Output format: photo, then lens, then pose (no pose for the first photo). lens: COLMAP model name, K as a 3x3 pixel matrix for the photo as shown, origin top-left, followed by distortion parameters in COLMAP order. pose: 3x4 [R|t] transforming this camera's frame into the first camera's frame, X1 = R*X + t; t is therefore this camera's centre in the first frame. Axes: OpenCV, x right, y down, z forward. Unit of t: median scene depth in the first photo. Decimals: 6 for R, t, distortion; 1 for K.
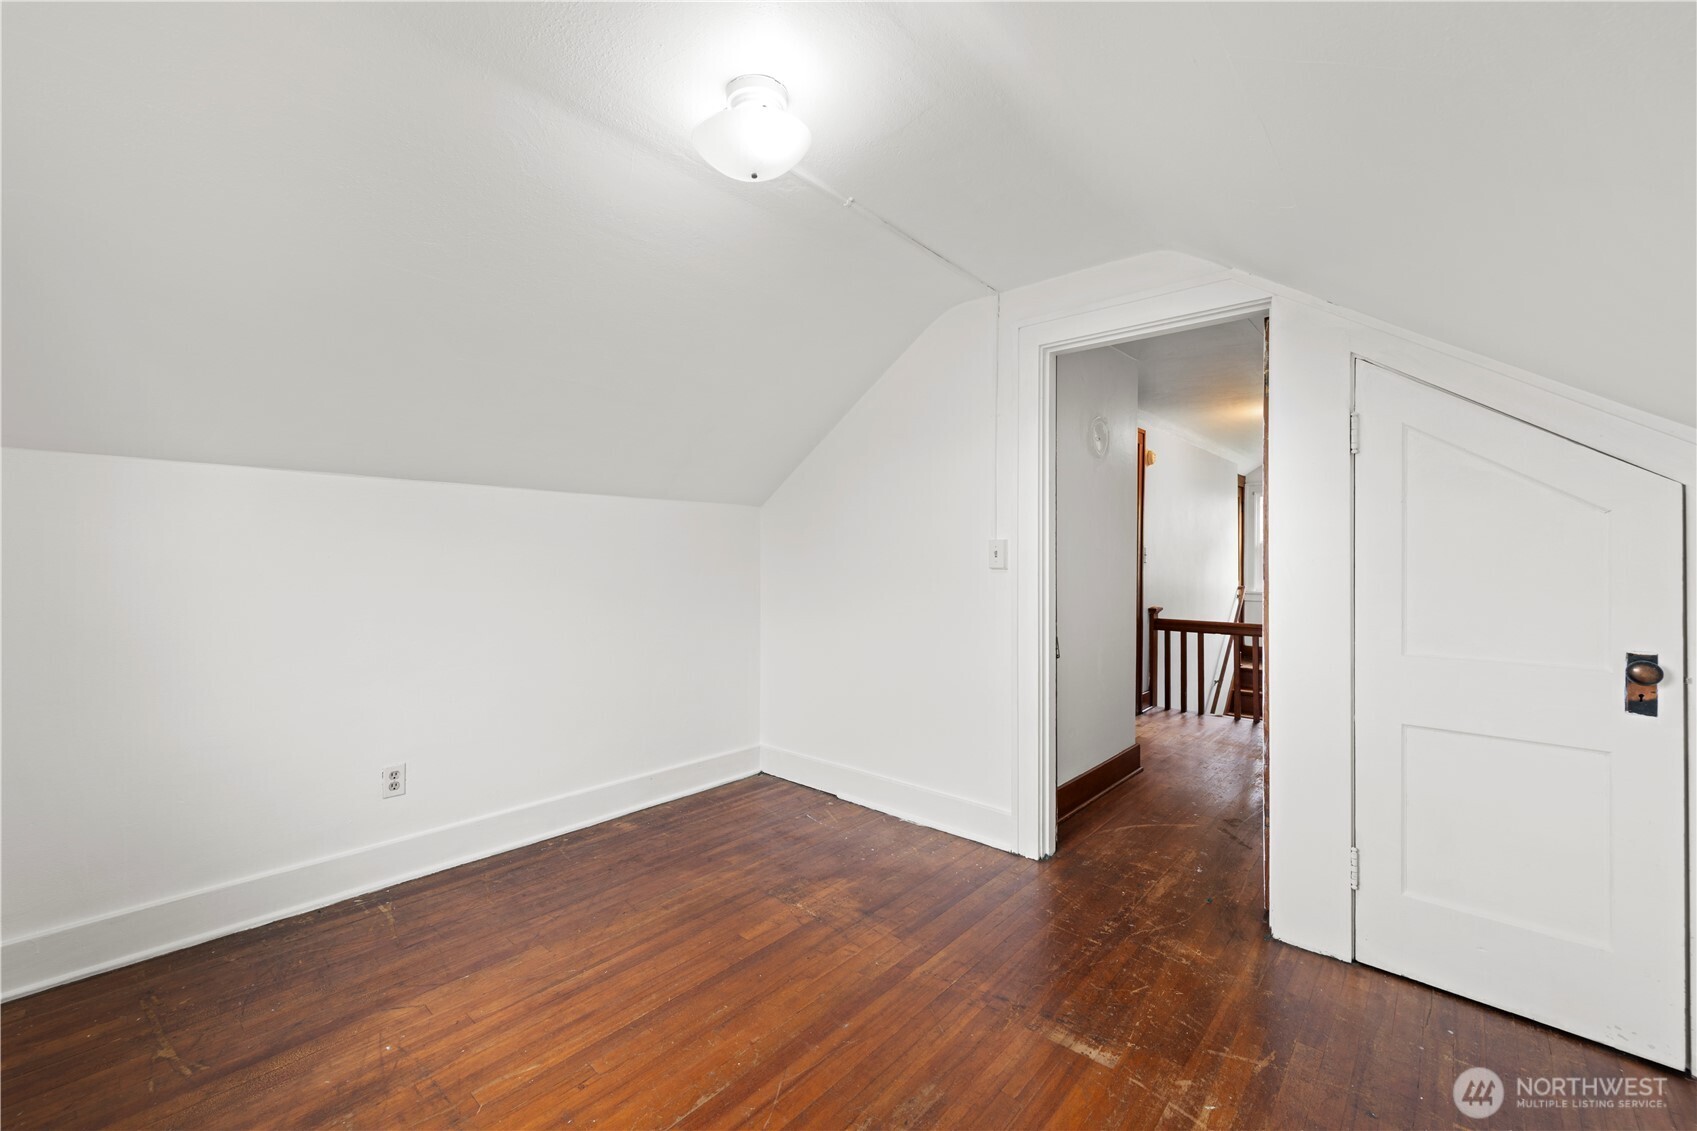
lens RADIAL K [[668.2, 0, 852.8], [0, 668.2, 562.0], [0, 0, 1]] dist [-0.002377, -0.000157]
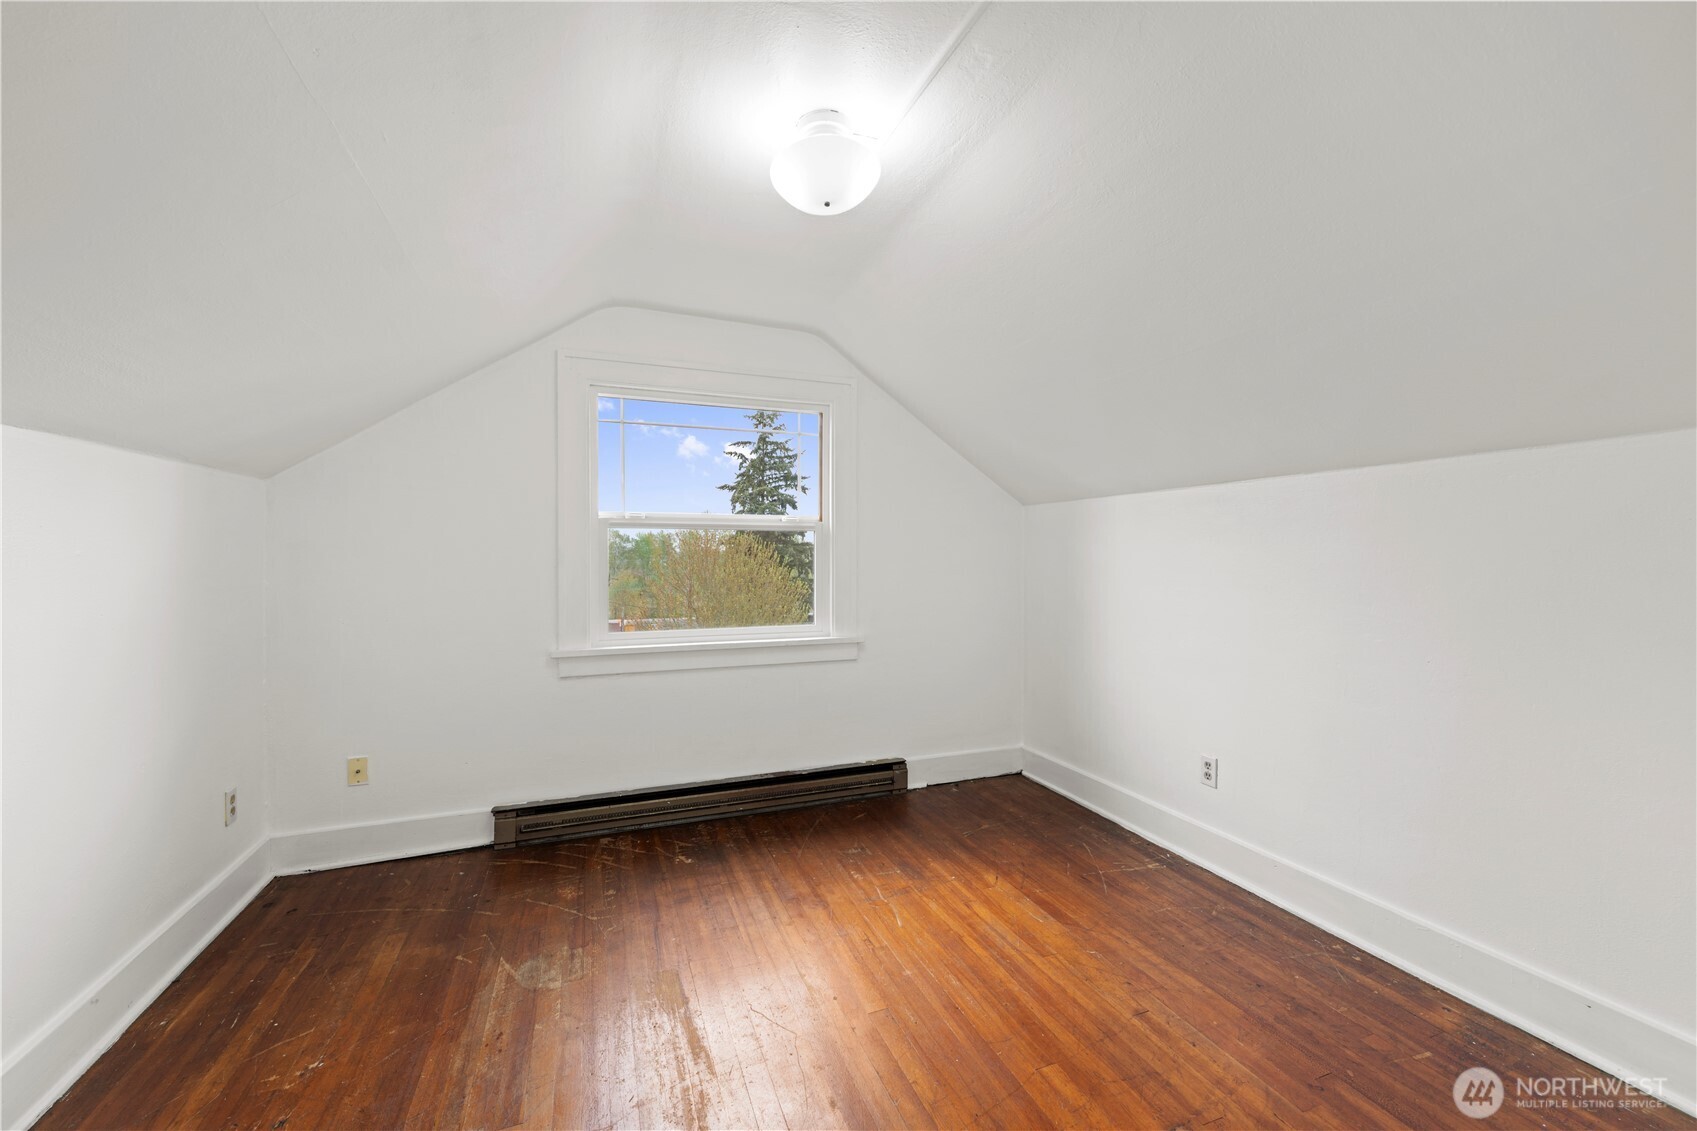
lens RADIAL K [[668.2, 0, 845.7], [0, 668.2, 570.2], [0, 0, 1]] dist [-0.002377, -0.000157]
pose [[-0.456369, 0.012869, -0.889697, 0.522010], [-0.010315, 0.999752, 0.019752, -0.005213], [0.889731, 0.018192, -0.456123, 0.983596]]
